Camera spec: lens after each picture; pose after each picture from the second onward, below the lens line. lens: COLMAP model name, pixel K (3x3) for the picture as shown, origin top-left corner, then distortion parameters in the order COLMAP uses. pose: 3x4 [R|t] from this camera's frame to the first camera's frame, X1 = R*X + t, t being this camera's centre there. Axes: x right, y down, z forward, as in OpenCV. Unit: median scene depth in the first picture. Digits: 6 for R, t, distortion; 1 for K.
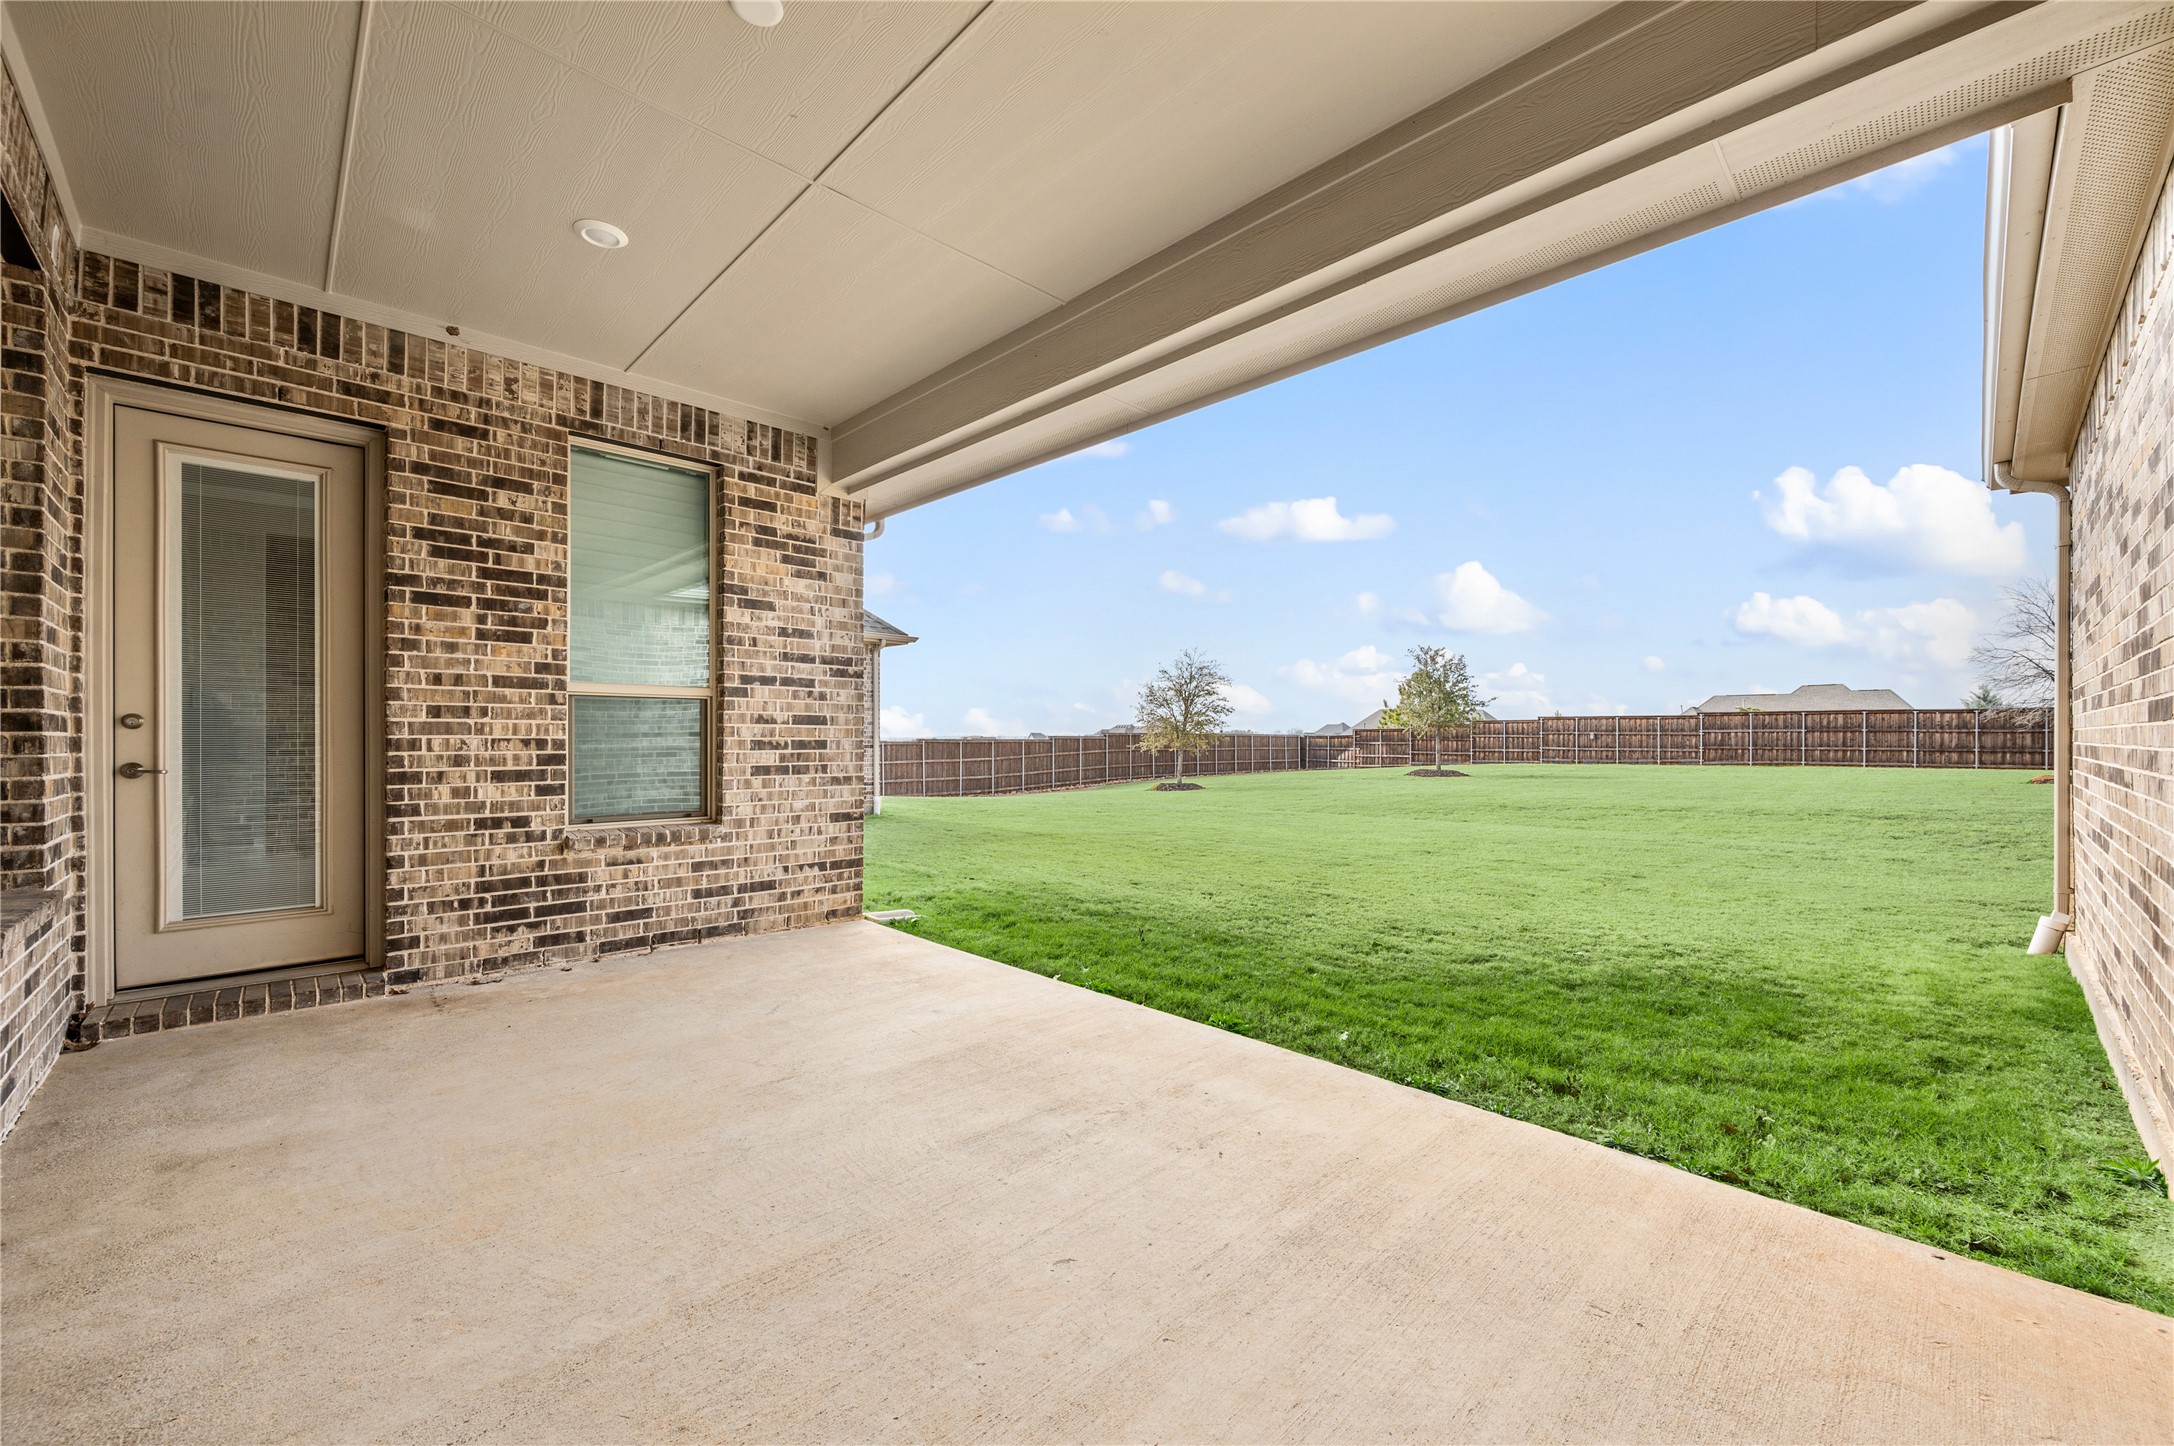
lens RADIAL K [[859.5, 0, 1093.6], [0, 859.5, 735.7], [0, 0, 1]] dist [0.000141, 0.000039]
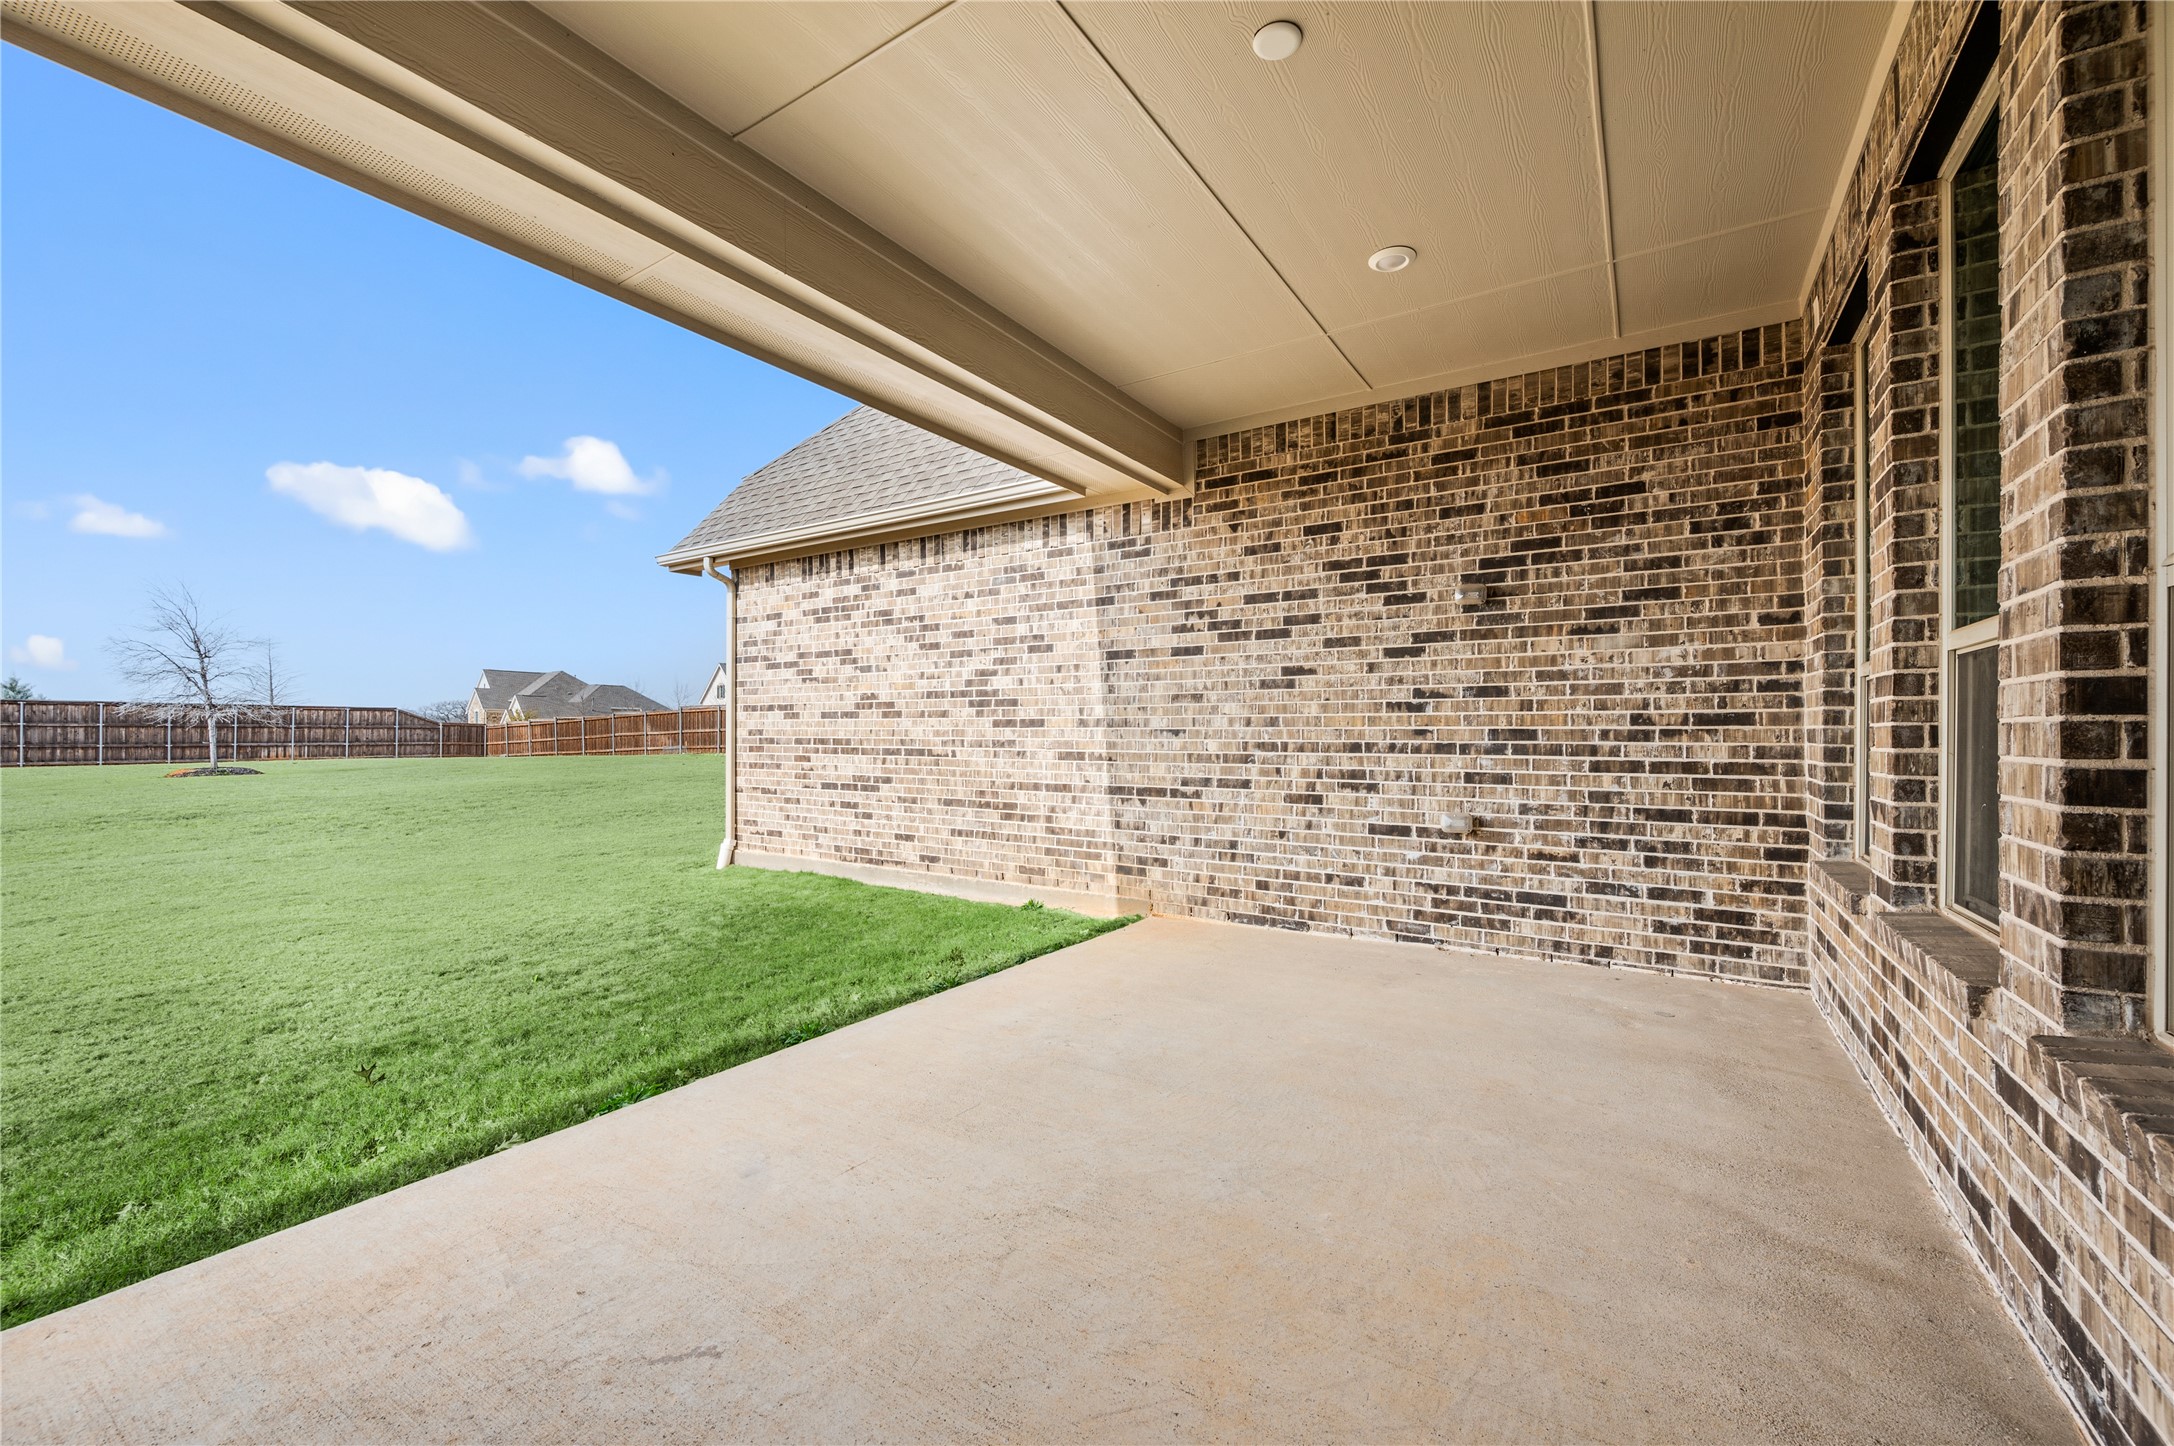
lens RADIAL K [[859.5, 0, 1093.6], [0, 859.5, 735.7], [0, 0, 1]] dist [0.000141, 0.000039]
pose [[-0.218030, -0.004495, 0.975932, -0.741699], [-0.001851, 0.999990, 0.004192, -0.000319], [-0.975940, -0.000892, -0.218036, 0.783569]]
